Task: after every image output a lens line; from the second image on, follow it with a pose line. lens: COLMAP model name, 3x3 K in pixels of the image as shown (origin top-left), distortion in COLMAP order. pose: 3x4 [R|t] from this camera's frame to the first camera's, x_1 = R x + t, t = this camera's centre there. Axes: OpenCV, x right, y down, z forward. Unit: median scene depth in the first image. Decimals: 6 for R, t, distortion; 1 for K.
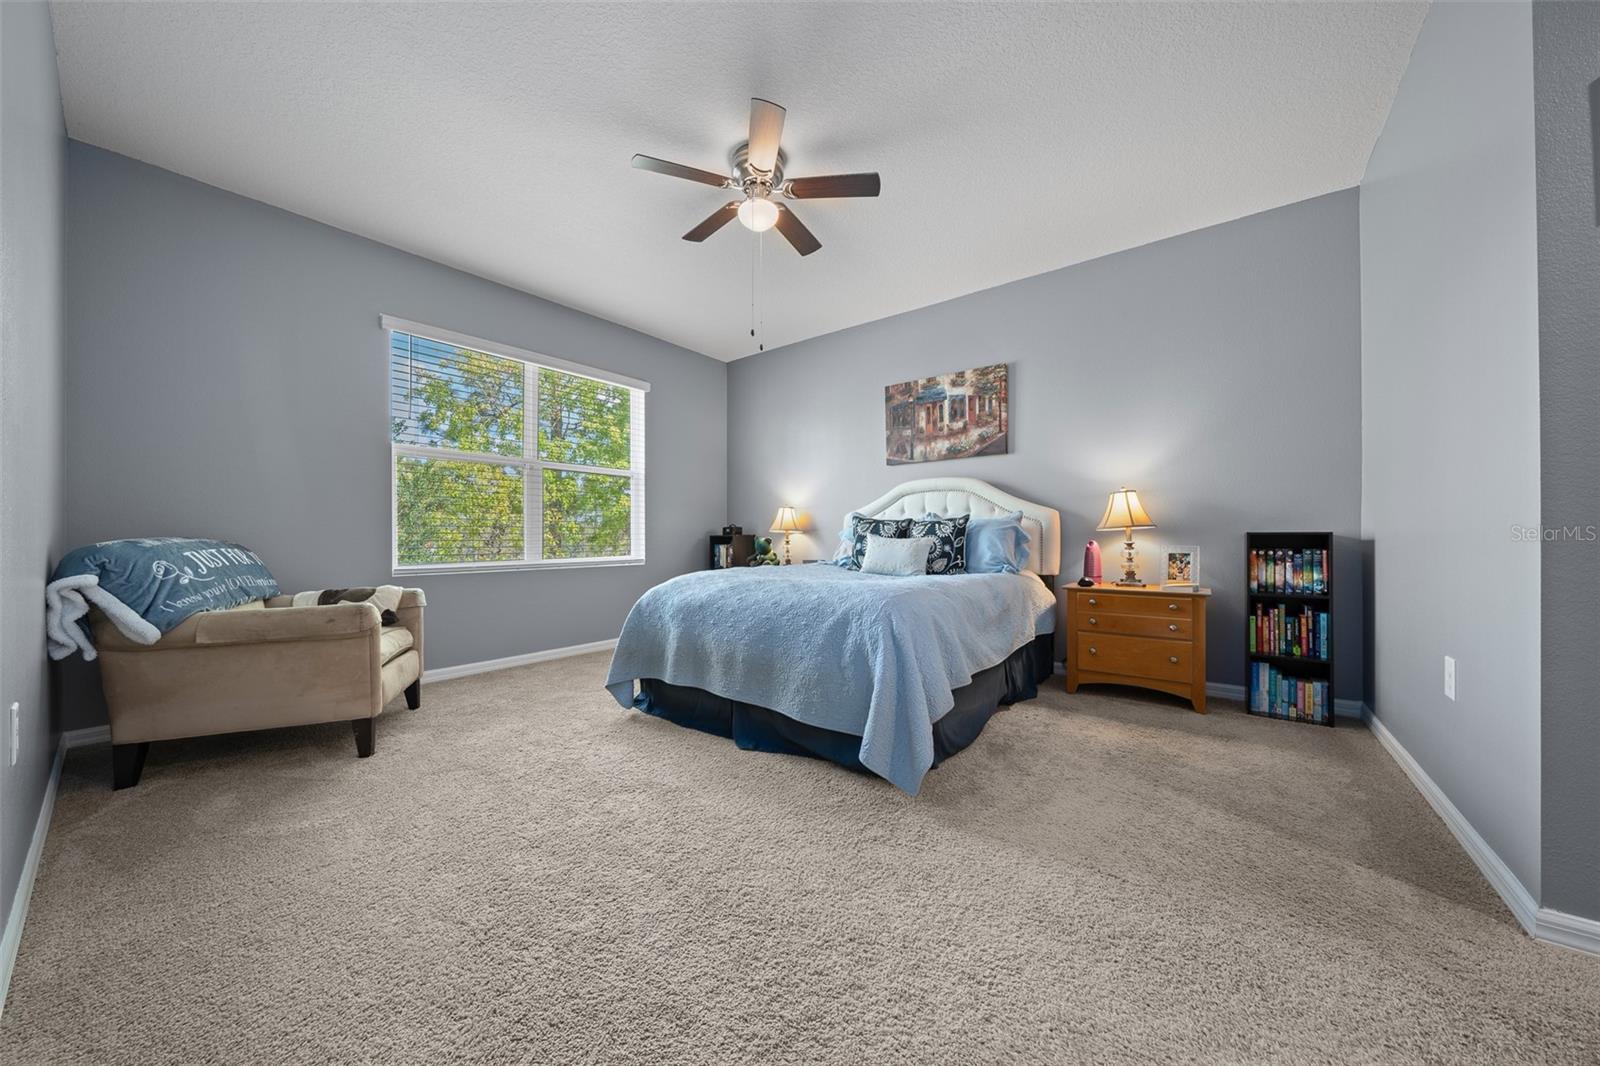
lens RADIAL K [[540.9, 0, 799.2], [0, 540.9, 530.3], [0, 0, 1]] dist [-0.010200, 0.000031]
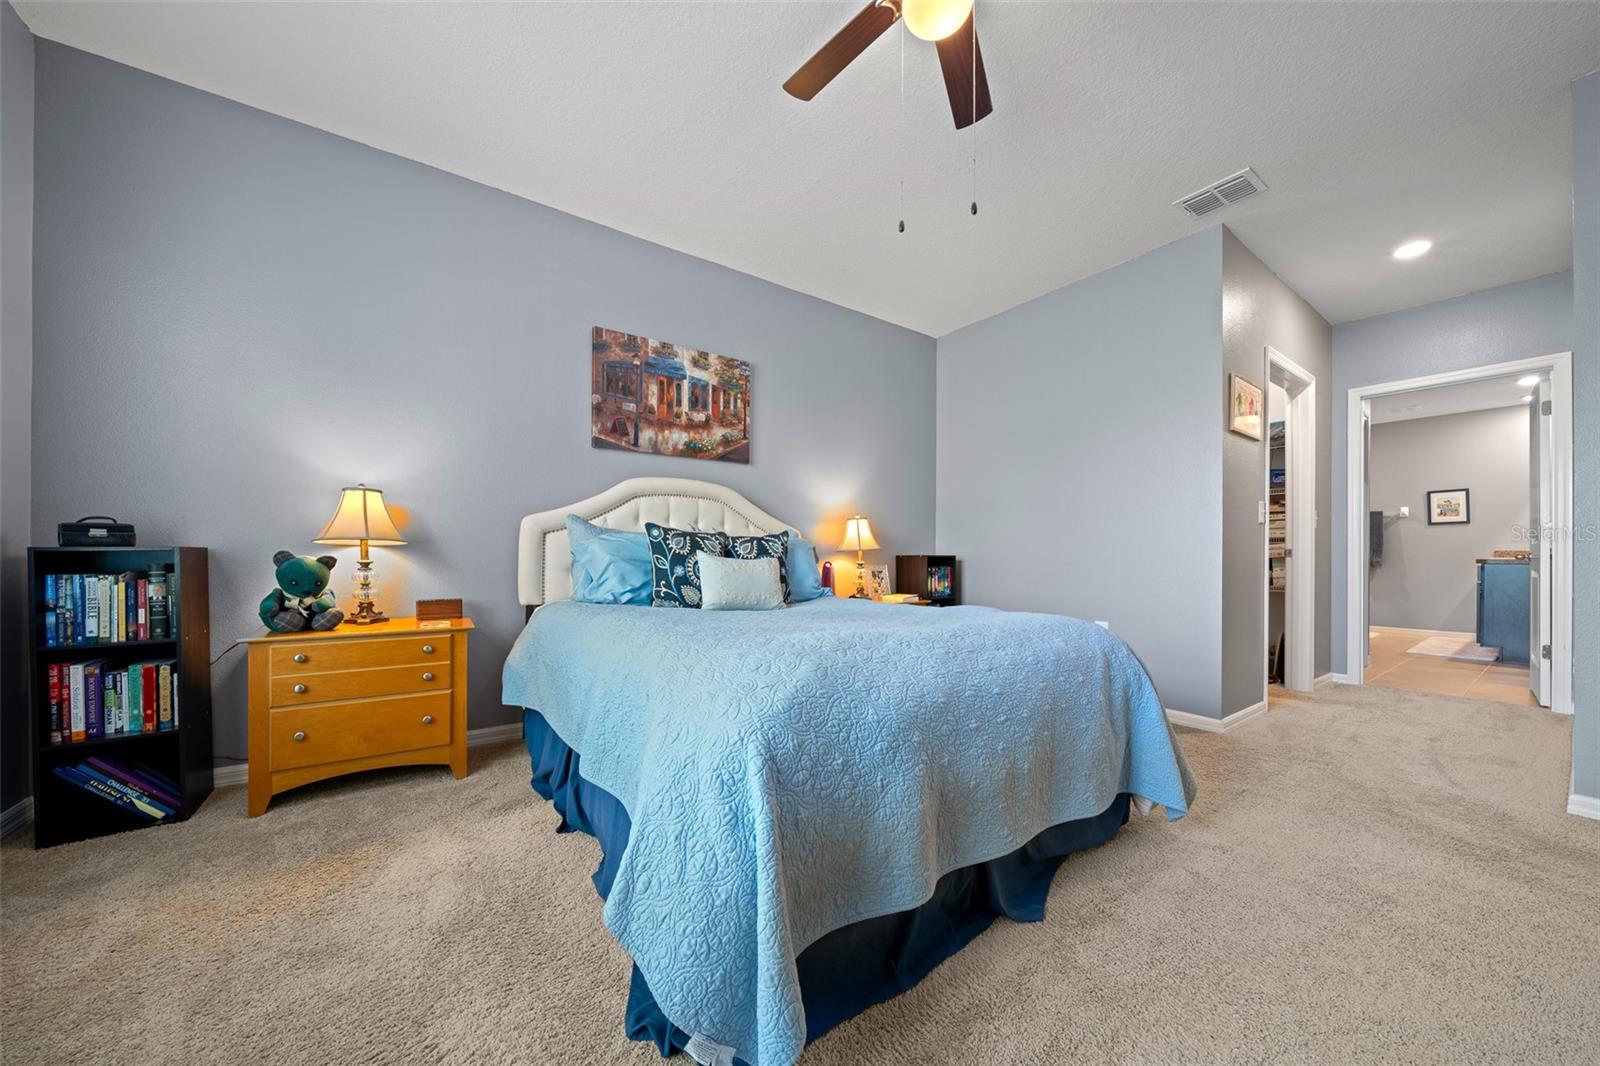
lens RADIAL K [[548.4, 0, 794.5], [0, 548.4, 547.7], [0, 0, 1]] dist [-0.001297, 0.000000]
pose [[0.299650, 0.020519, 0.953829, -0.431389], [-0.016916, 0.999726, -0.016192, 0.009492], [-0.953899, -0.011283, 0.299914, 0.617337]]
